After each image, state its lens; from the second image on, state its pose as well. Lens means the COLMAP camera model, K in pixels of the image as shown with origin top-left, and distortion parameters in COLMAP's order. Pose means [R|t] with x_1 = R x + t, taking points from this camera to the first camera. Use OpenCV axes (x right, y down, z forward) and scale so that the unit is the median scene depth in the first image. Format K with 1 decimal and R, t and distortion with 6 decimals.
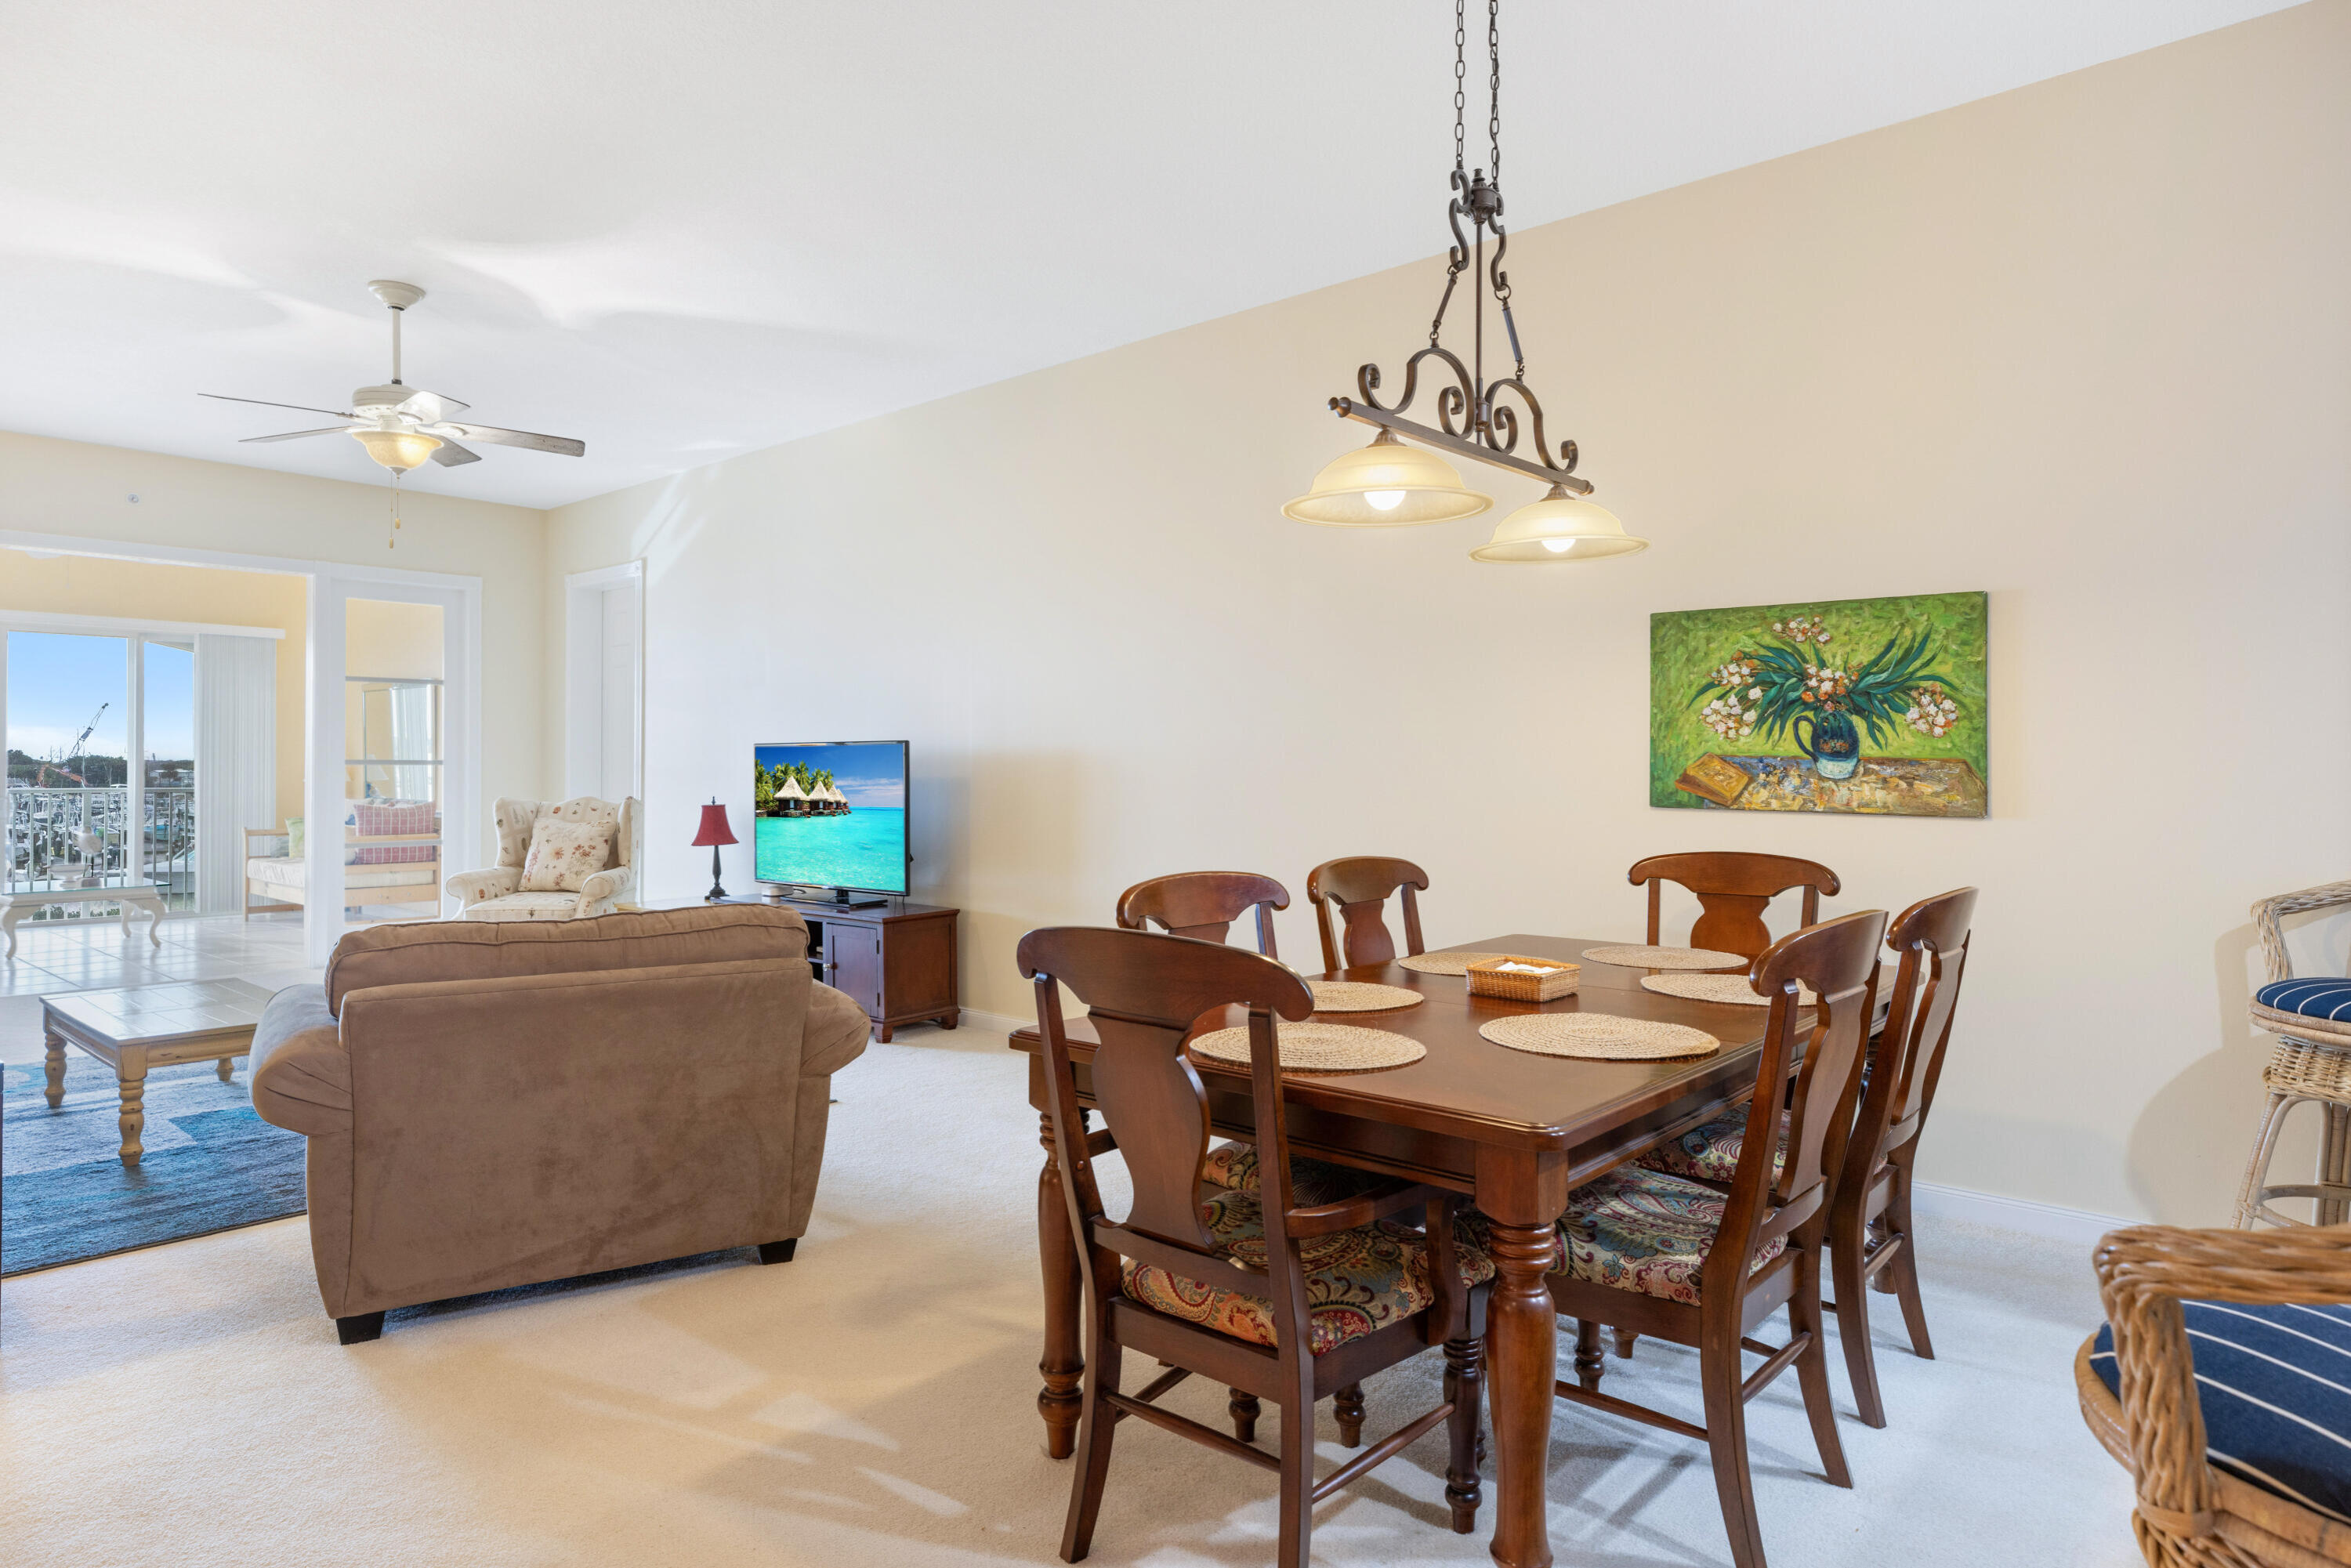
lens RADIAL K [[1302.3, 0, 1129.9], [0, 1302.3, 765.7], [0, 0, 1]] dist [0.002114, -0.000284]
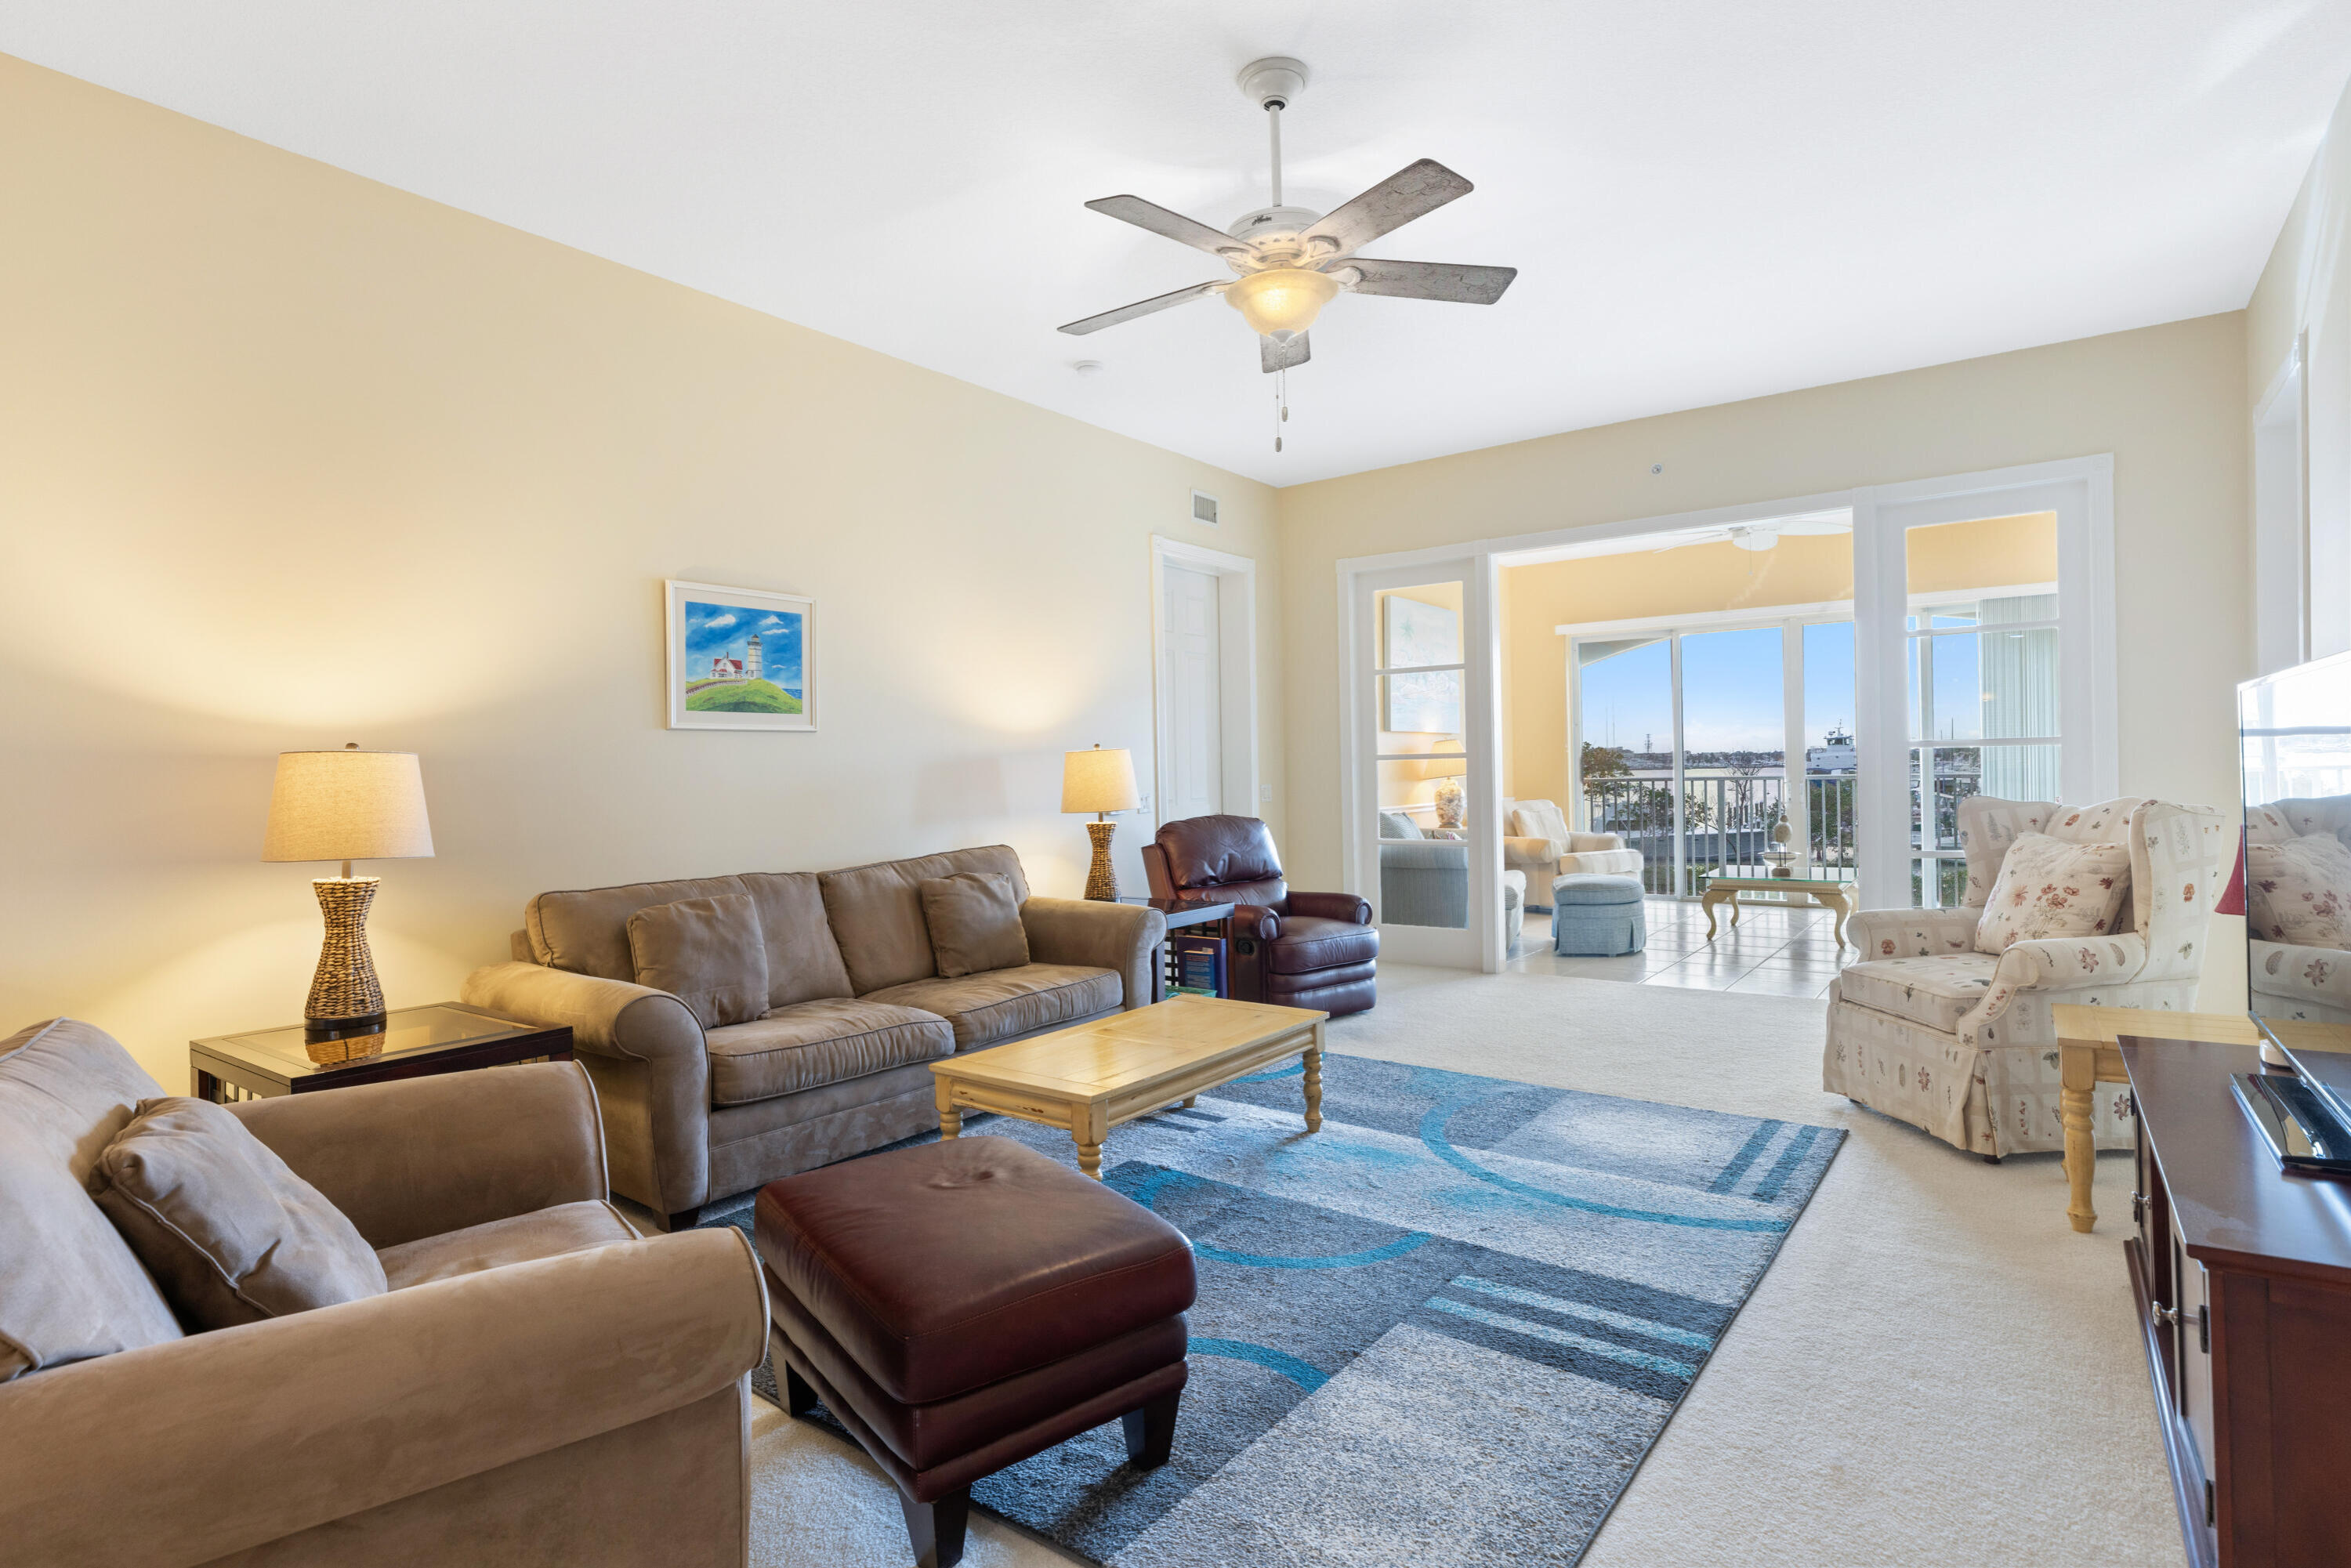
lens RADIAL K [[1170.3, 0, 1179.0], [0, 1170.3, 794.9], [0, 0, 1]] dist [-0.006606, 0.001202]
pose [[0.080949, 0.019931, -0.996519, 0.081346], [0.021596, 0.999530, 0.021745, 0.006349], [0.996484, -0.023281, 0.080481, 1.080822]]
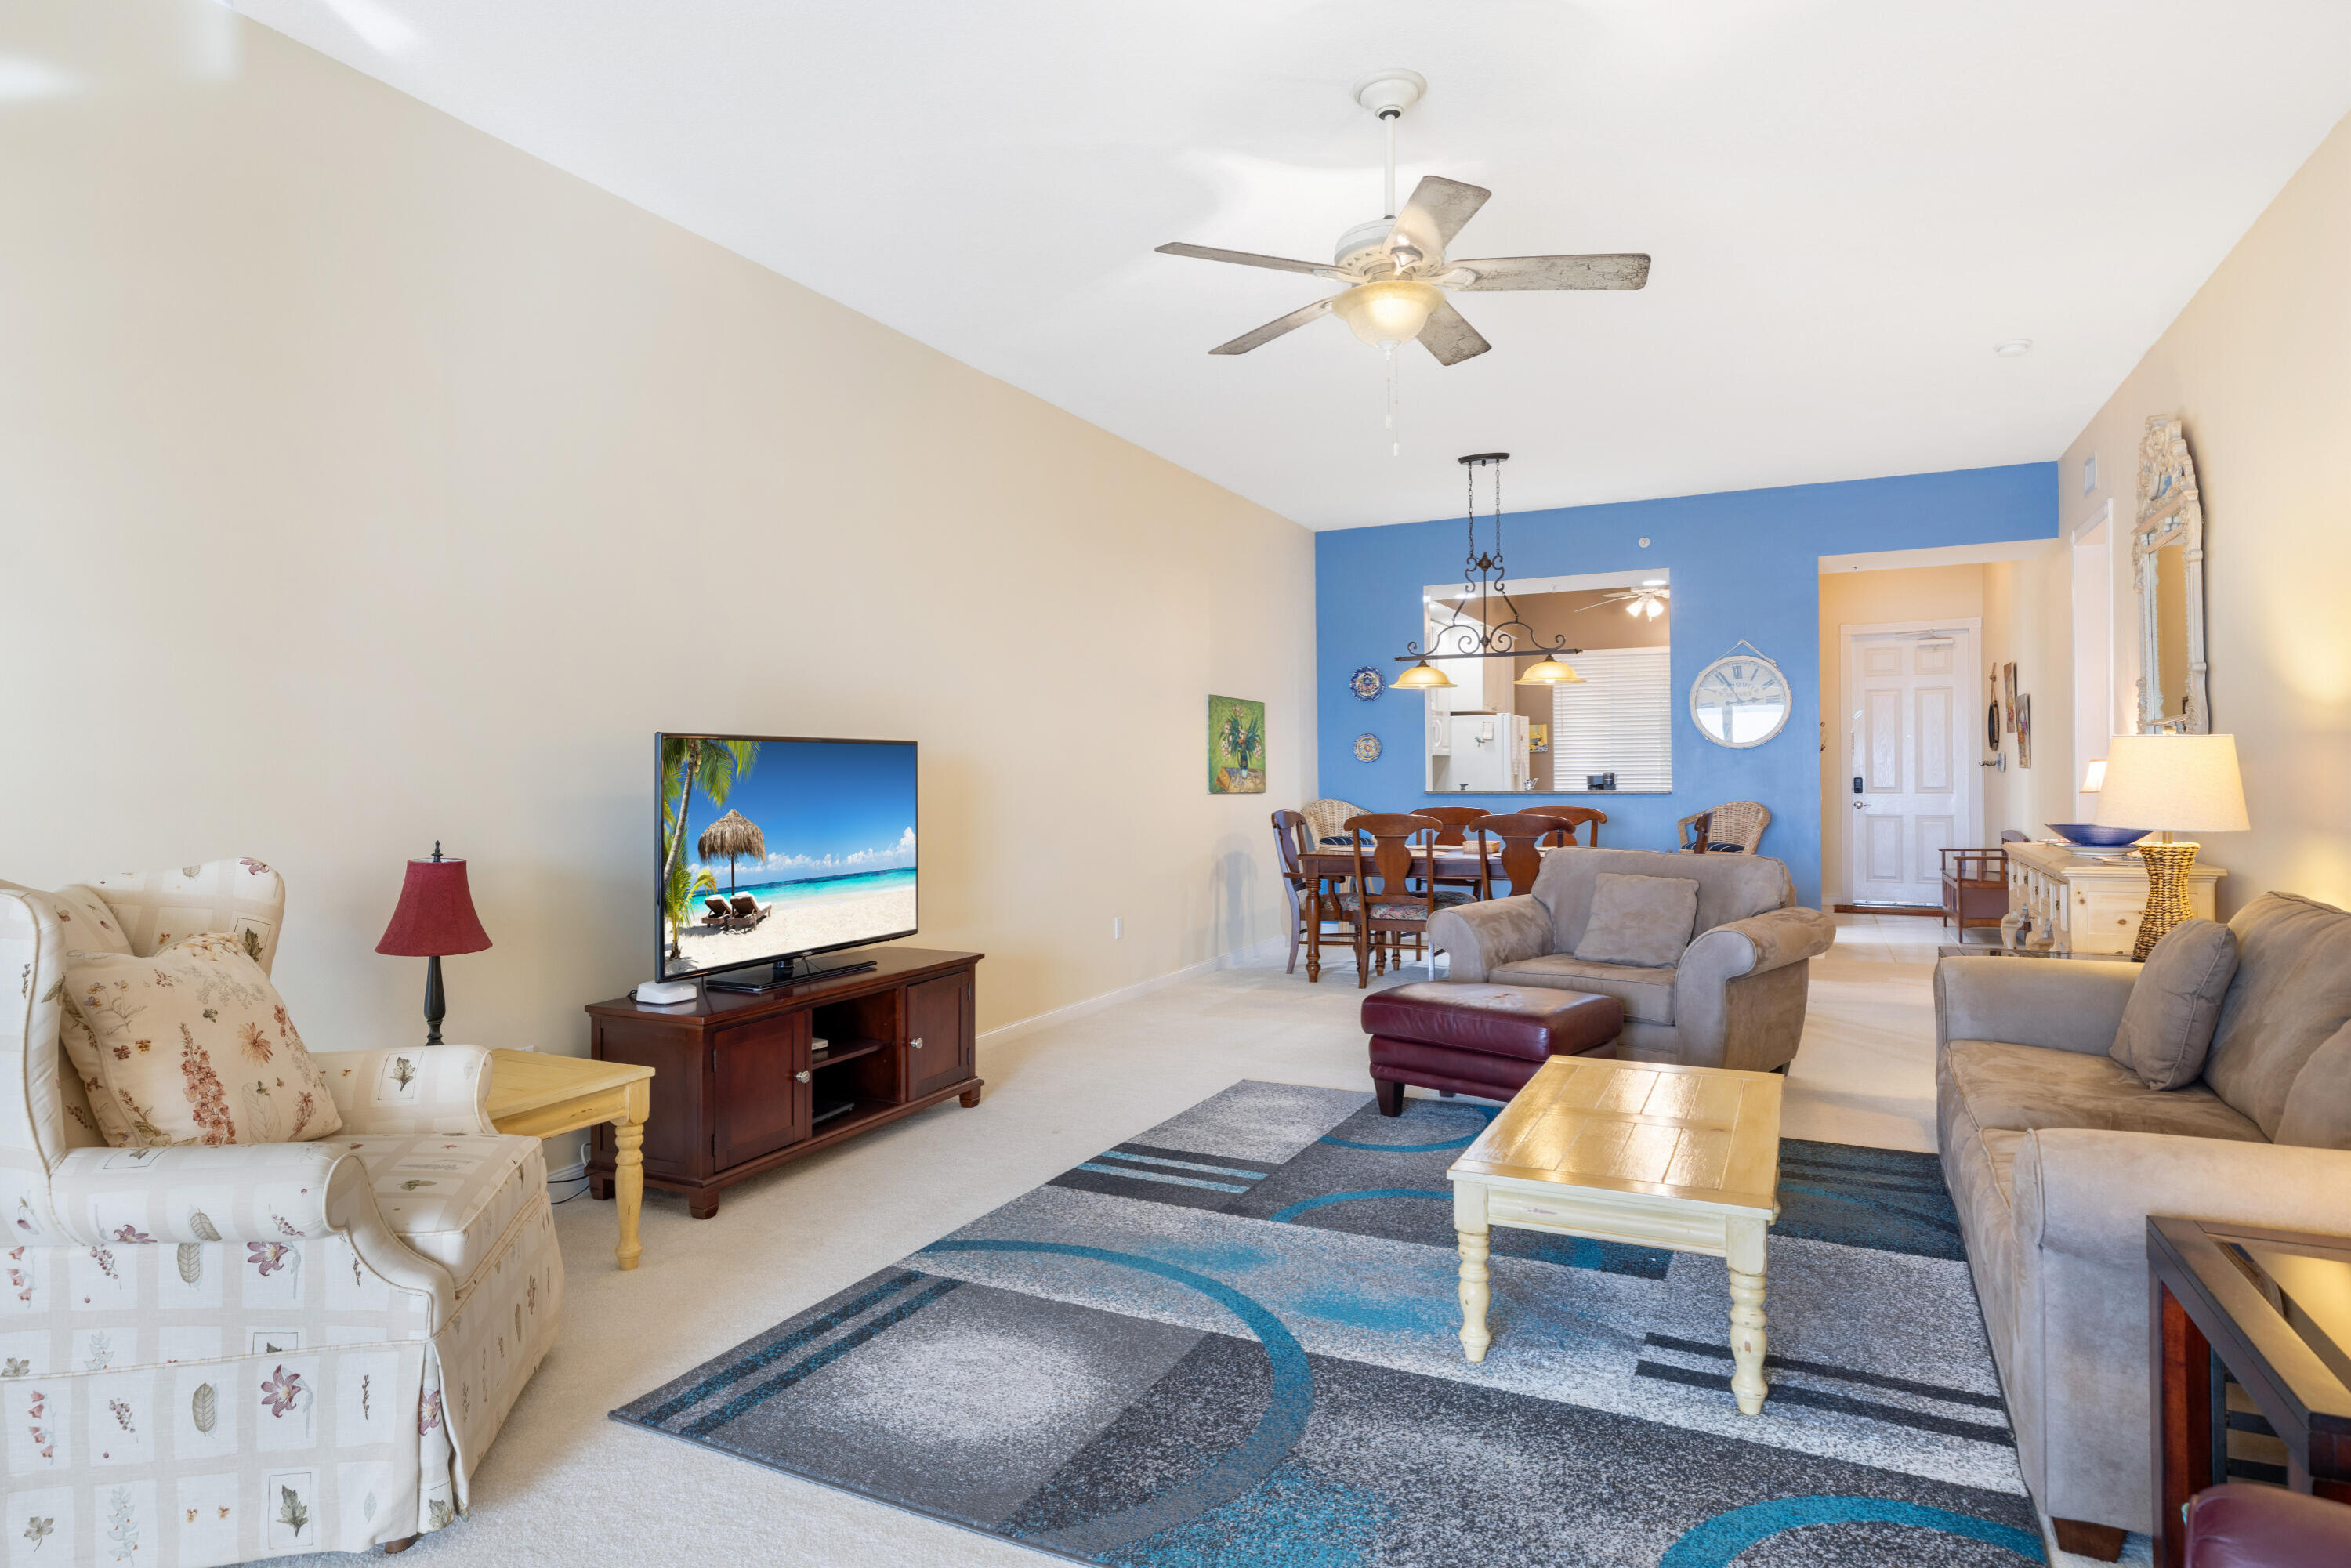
lens RADIAL K [[1302.3, 0, 1170.0], [0, 1302.3, 786.4], [0, 0, 1]] dist [0.002114, -0.000284]
pose [[-0.264279, -0.003006, 0.964442, -1.480982], [0.010549, 0.999926, 0.006007, 0.008456], [-0.964389, 0.011761, -0.264227, 1.591107]]
